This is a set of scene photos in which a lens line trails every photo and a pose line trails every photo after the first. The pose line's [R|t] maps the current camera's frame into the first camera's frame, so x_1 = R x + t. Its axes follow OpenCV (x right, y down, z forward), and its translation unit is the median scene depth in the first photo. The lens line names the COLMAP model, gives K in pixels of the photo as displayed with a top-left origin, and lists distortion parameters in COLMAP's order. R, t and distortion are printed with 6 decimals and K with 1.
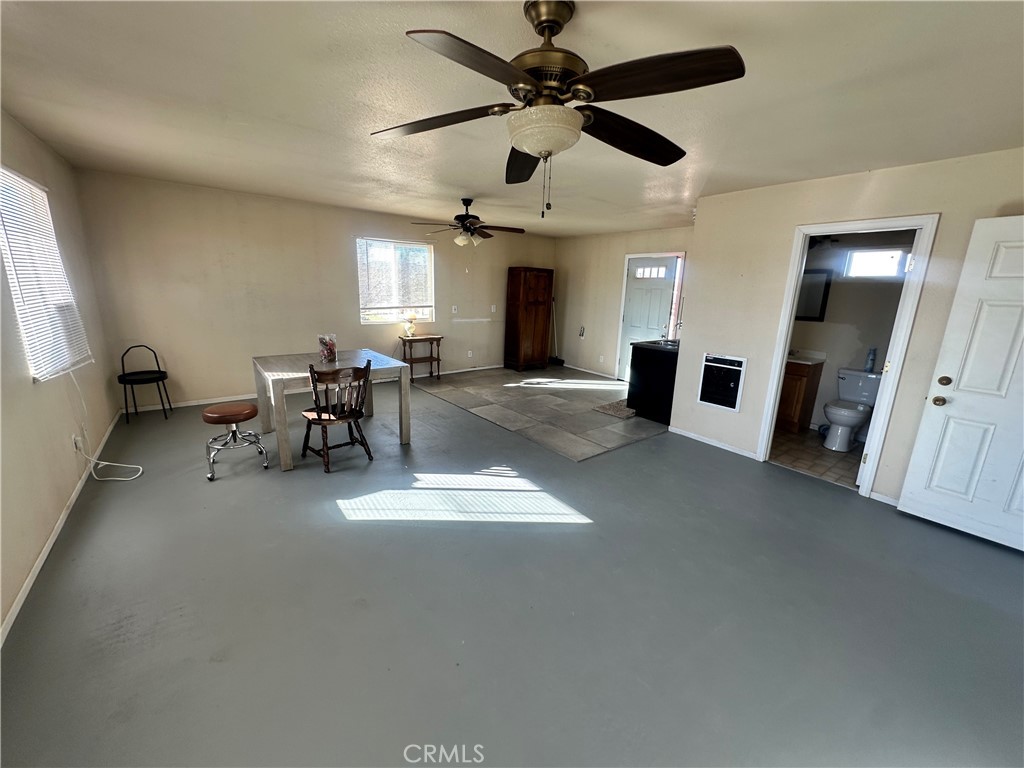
lens RADIAL K [[407.2, 0, 509.6], [0, 407.2, 381.8], [0, 0, 1]] dist [0.001682, -0.000121]
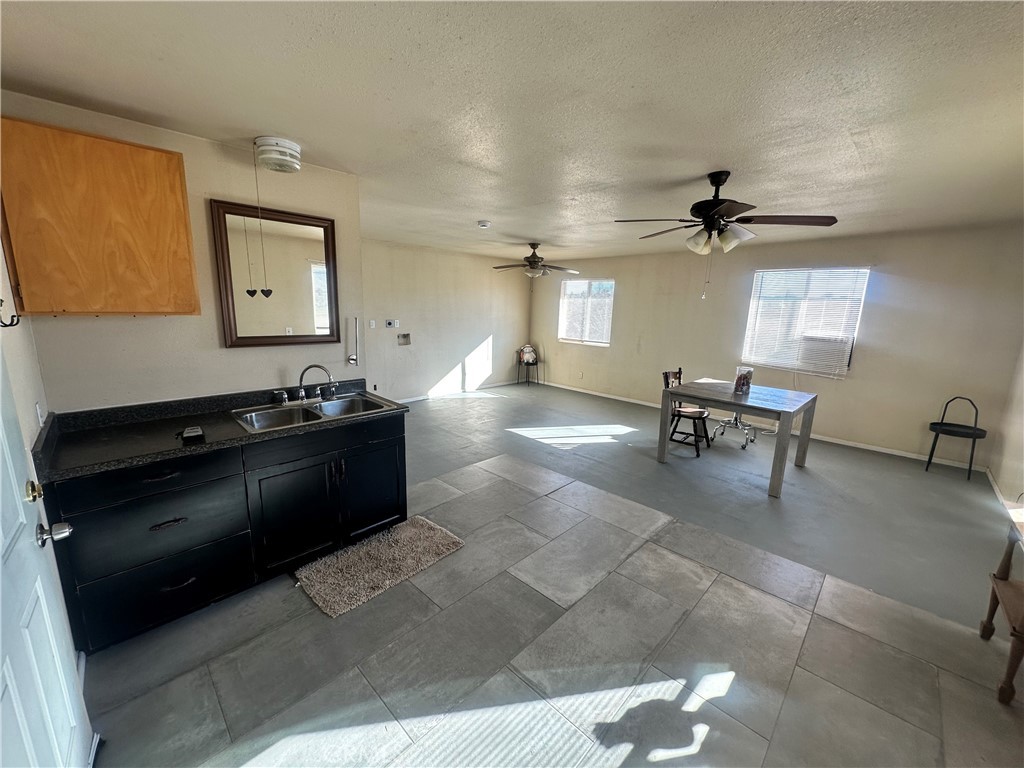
lens RADIAL K [[407.2, 0, 513.2], [0, 407.2, 384.2], [0, 0, 1]] dist [0.001682, -0.000121]
pose [[-0.991520, -0.038066, -0.124256, 0.225328], [-0.085790, 0.909916, 0.405825, -0.351832], [0.097614, 0.413043, -0.905465, 1.470846]]
